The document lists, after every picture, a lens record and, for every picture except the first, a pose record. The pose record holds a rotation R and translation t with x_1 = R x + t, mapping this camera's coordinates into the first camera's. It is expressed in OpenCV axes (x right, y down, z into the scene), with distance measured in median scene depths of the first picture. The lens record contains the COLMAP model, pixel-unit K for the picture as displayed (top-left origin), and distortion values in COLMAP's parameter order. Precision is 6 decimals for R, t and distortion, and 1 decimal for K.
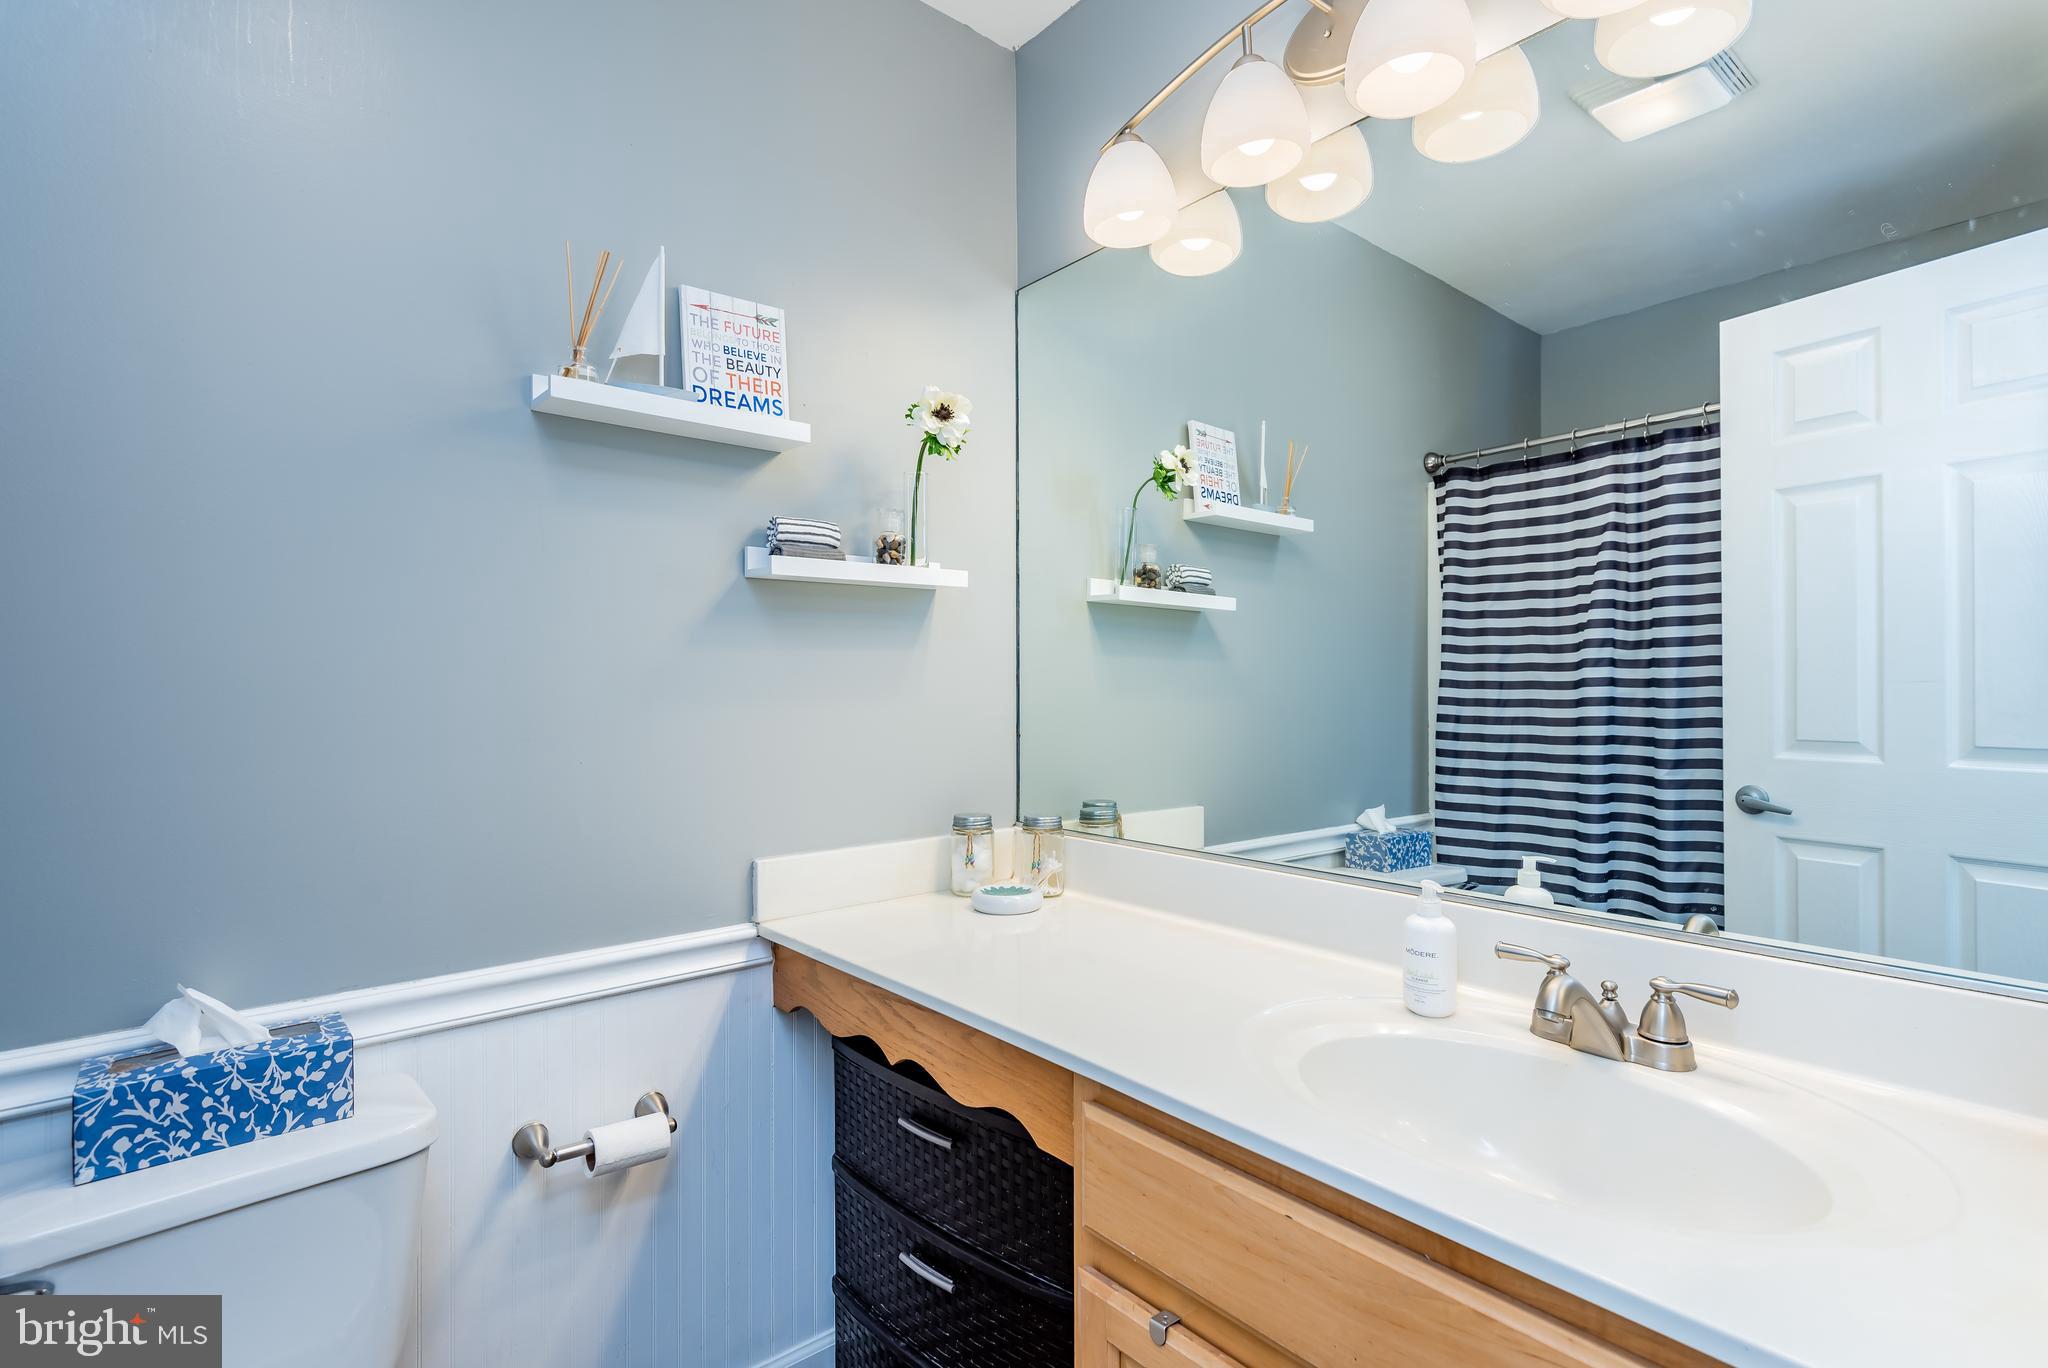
lens RADIAL K [[960.7, 0, 1033.5], [0, 960.7, 673.7], [0, 0, 1]] dist [0.023770, 0.000724]
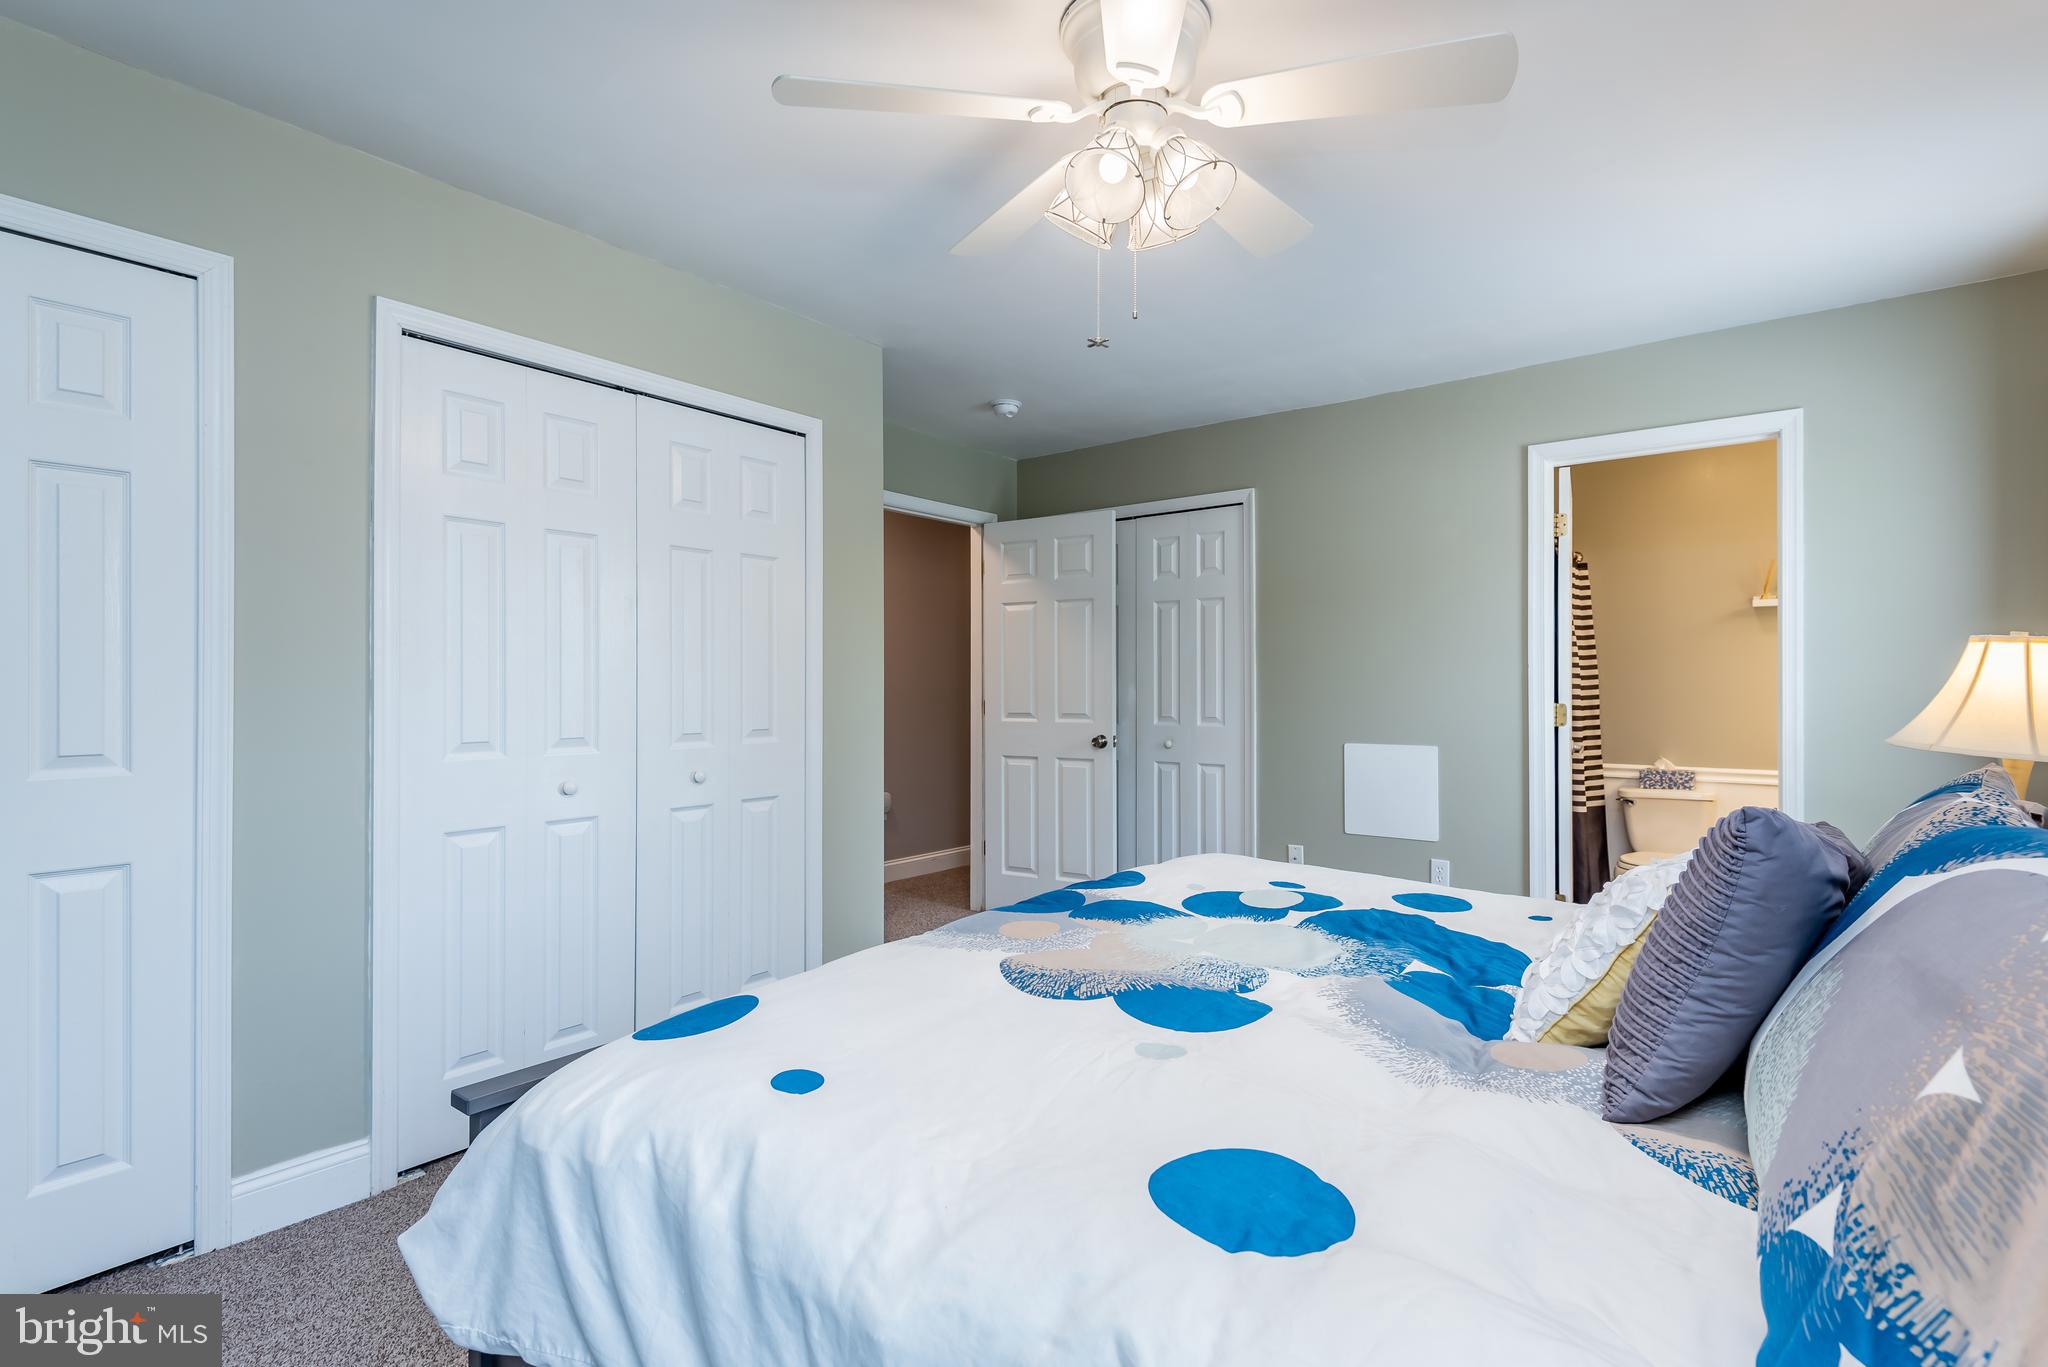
lens RADIAL K [[960.7, 0, 1017.7], [0, 960.7, 682.9], [0, 0, 1]] dist [0.023770, 0.000724]
pose [[0.202190, 0.004140, -0.979338, 2.831765], [-0.001304, 0.999991, 0.003958, -0.020435], [0.979345, 0.000477, 0.202194, -2.720553]]
